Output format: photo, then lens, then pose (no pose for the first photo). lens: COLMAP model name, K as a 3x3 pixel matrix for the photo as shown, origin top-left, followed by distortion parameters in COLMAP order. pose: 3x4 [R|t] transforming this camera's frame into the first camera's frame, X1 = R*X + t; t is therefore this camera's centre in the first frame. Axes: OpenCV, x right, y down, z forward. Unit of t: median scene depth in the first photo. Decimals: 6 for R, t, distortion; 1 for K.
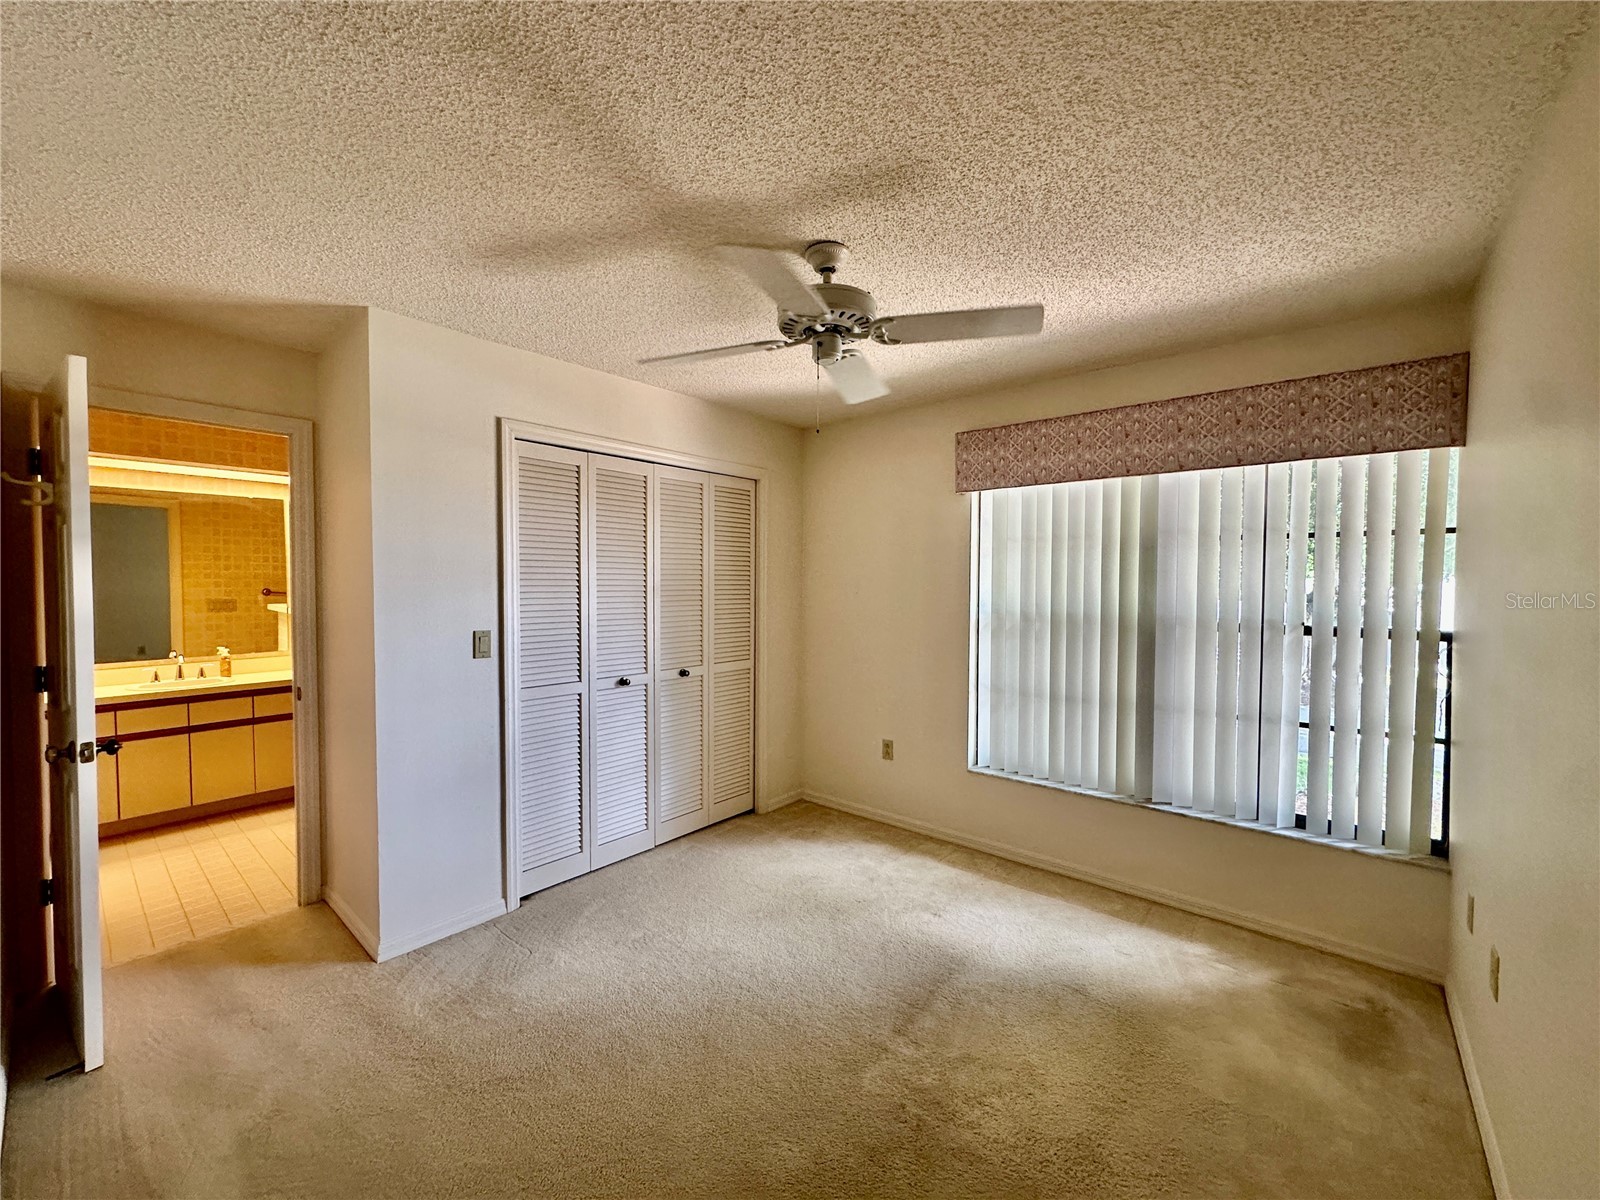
lens RADIAL K [[636.4, 0, 800.0], [0, 636.4, 600.0], [0, 0, 1]] dist [-0.003701, 0.000646]
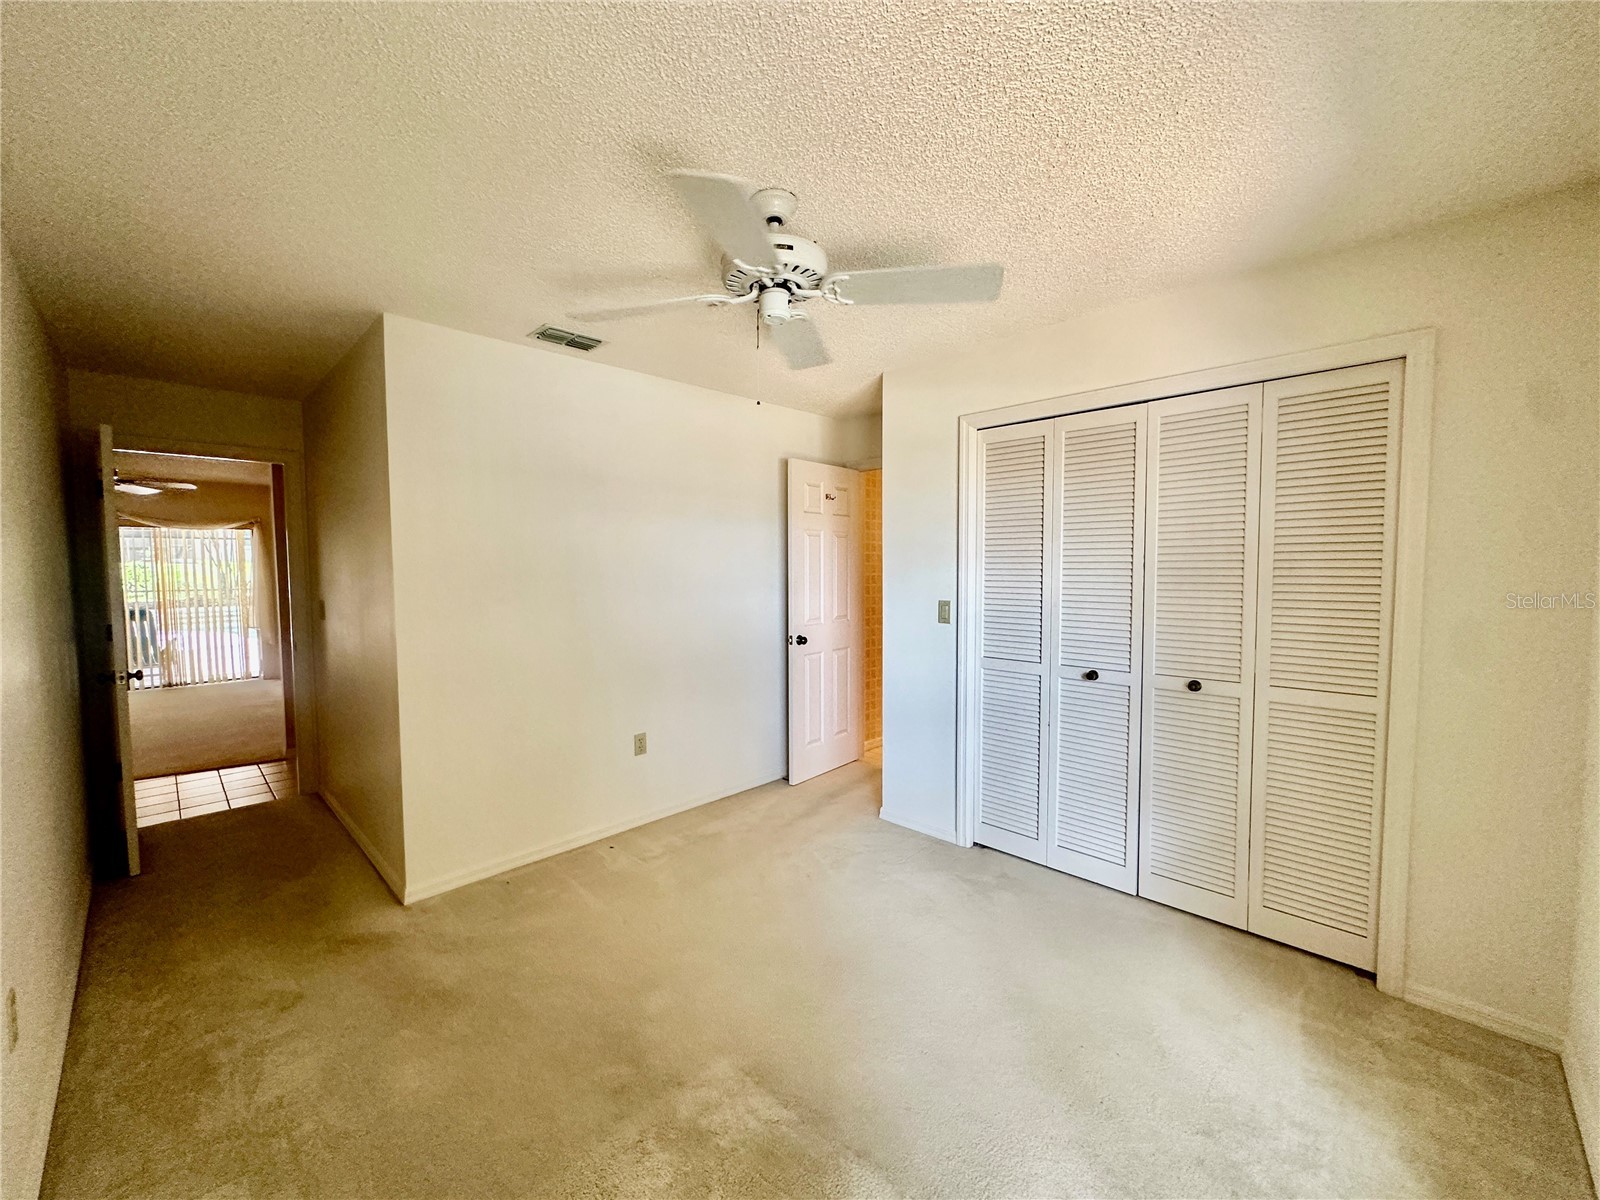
lens RADIAL K [[636.4, 0, 800.0], [0, 636.4, 600.0], [0, 0, 1]] dist [-0.003701, 0.000646]
pose [[-0.068038, 0.051543, -0.996350, 0.556509], [-0.023875, 0.998294, 0.053274, -0.007639], [0.997397, 0.027412, -0.066691, 0.623020]]
